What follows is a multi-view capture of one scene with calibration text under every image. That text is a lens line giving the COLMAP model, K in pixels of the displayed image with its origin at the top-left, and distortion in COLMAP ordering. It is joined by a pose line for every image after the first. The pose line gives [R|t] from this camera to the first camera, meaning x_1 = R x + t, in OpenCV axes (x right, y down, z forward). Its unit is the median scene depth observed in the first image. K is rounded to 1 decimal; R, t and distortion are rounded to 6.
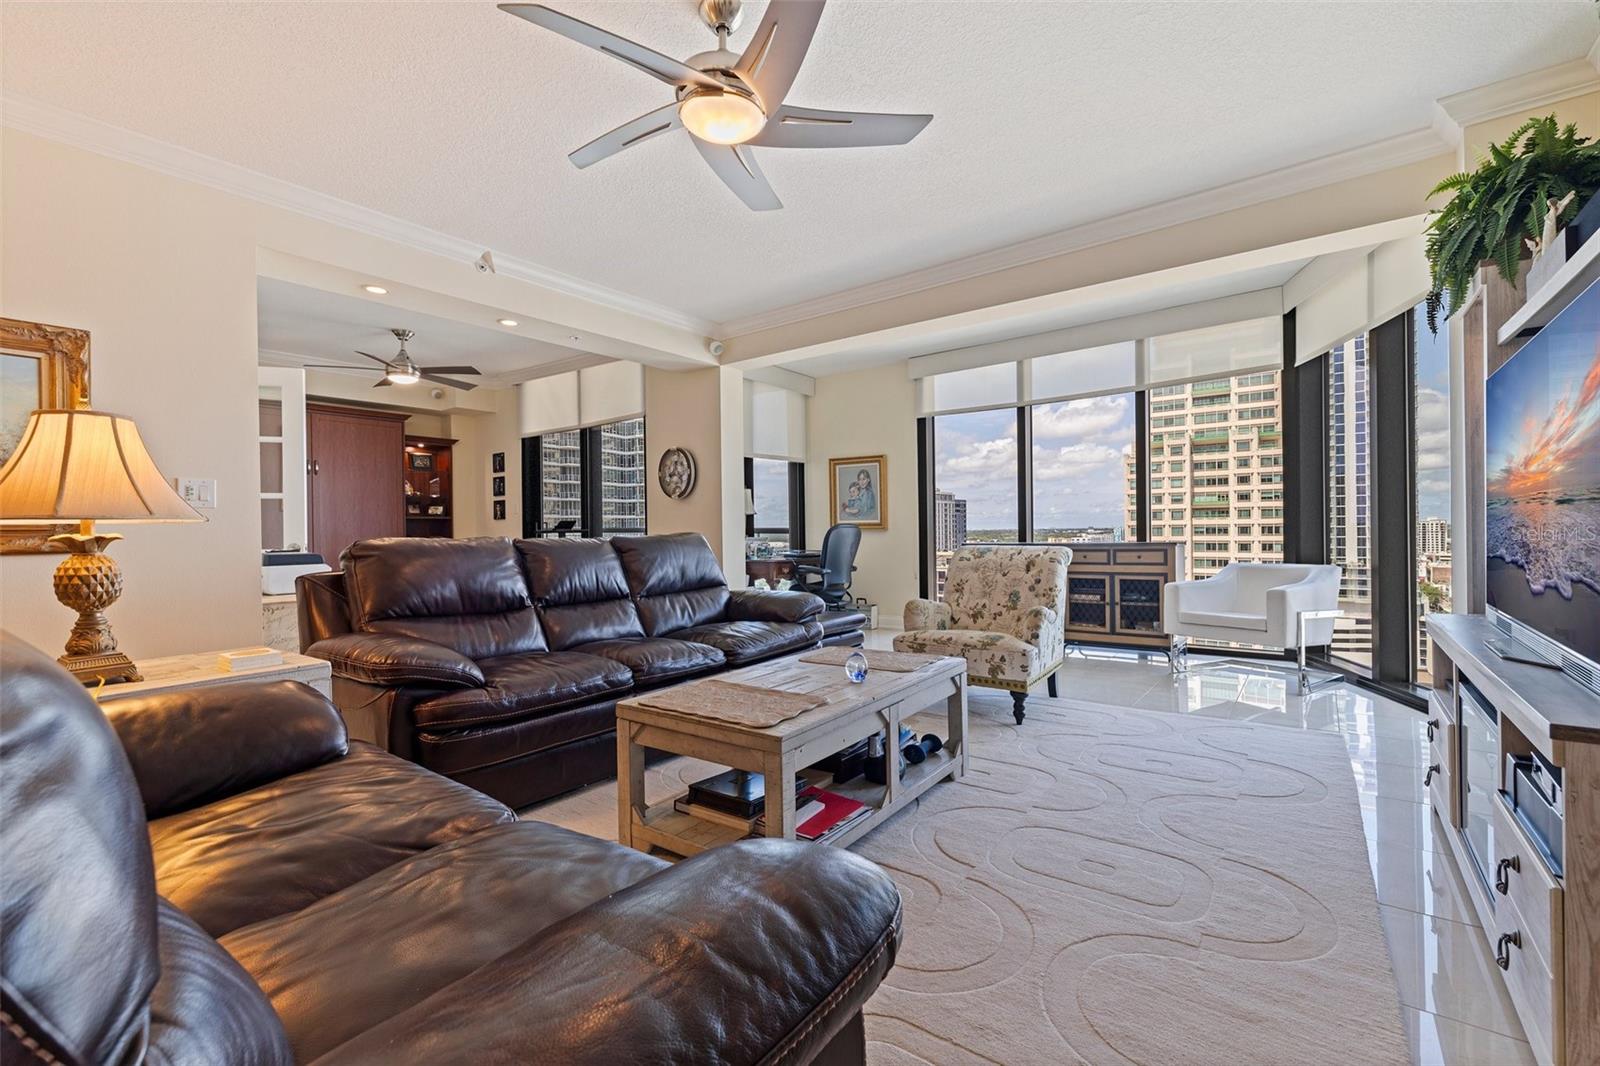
lens RADIAL K [[685.0, 0, 800.0], [0, 685.0, 533.0], [0, 0, 1]] dist [0.001557, 0.000599]
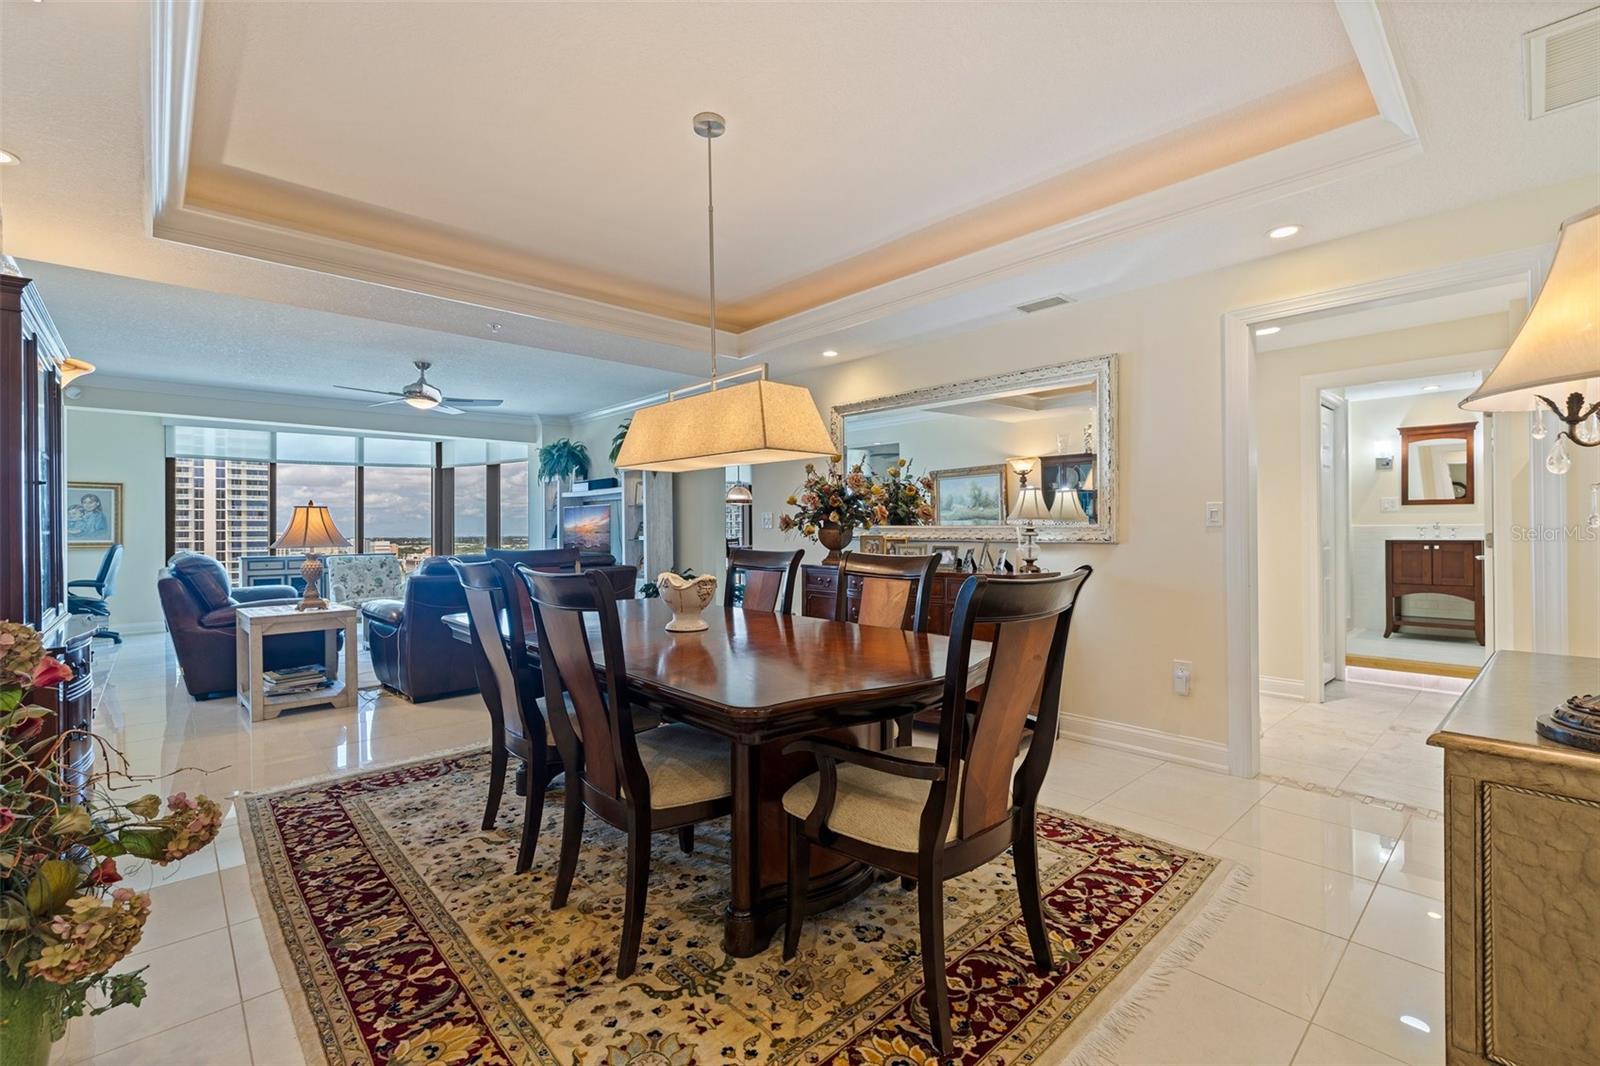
lens RADIAL K [[694.1, 0, 815.1], [0, 694.1, 525.9], [0, 0, 1]] dist [0.001876, -0.000437]
pose [[0.146192, 0.019957, 0.989055, -0.882748], [0.011707, 0.999692, -0.021902, -0.003961], [-0.989187, 0.014780, 0.145913, -0.323434]]
